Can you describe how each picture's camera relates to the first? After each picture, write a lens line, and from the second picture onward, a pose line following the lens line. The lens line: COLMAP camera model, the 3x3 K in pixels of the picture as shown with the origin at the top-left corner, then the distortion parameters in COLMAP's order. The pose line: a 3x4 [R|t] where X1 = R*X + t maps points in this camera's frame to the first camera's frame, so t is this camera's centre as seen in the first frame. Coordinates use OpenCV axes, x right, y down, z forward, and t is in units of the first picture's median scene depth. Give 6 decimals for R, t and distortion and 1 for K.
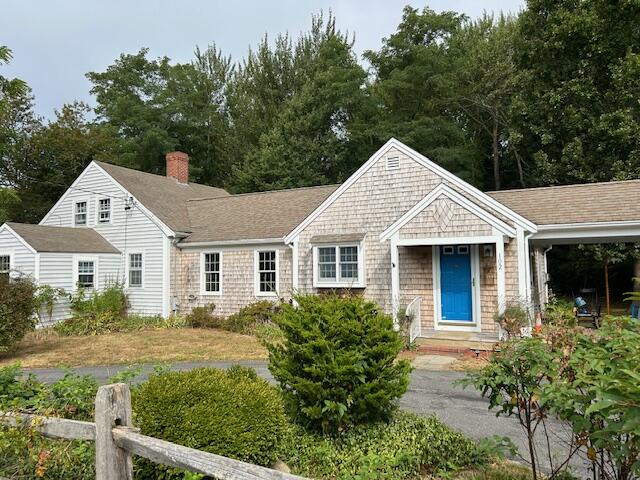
lens RADIAL K [[458.5, 0, 319.2], [0, 458.5, 237.8], [0, 0, 1]] dist [0.063033, 0.000446]
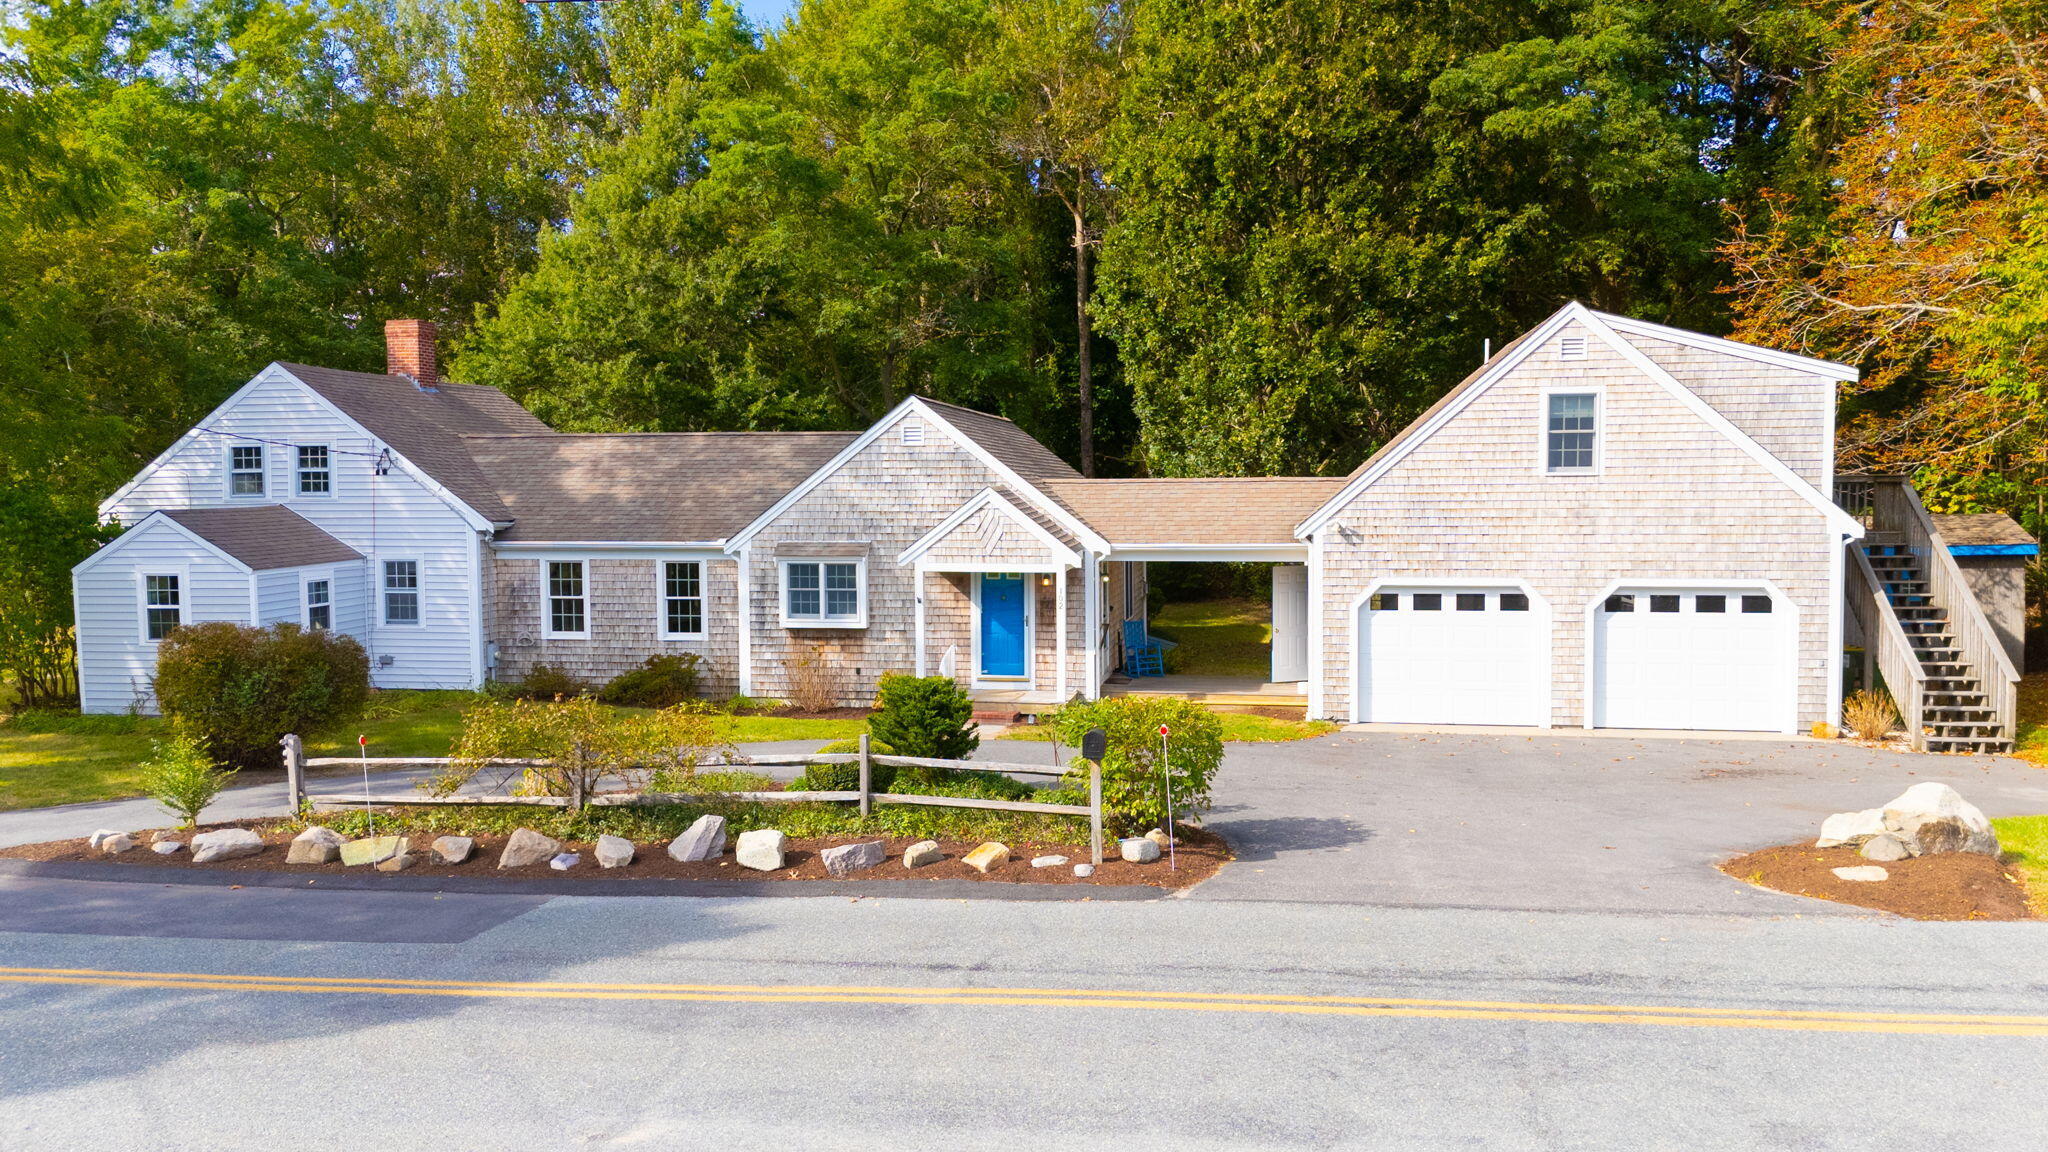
lens RADIAL K [[1608.1, 0, 1027.2], [0, 1608.1, 574.2], [0, 0, 1]] dist [-0.003027, -0.000235]
pose [[0.948540, -0.017042, 0.316197, -0.337762], [-0.027340, 0.990414, 0.135397, -0.236104], [-0.315474, -0.137074, 0.938982, -0.993540]]
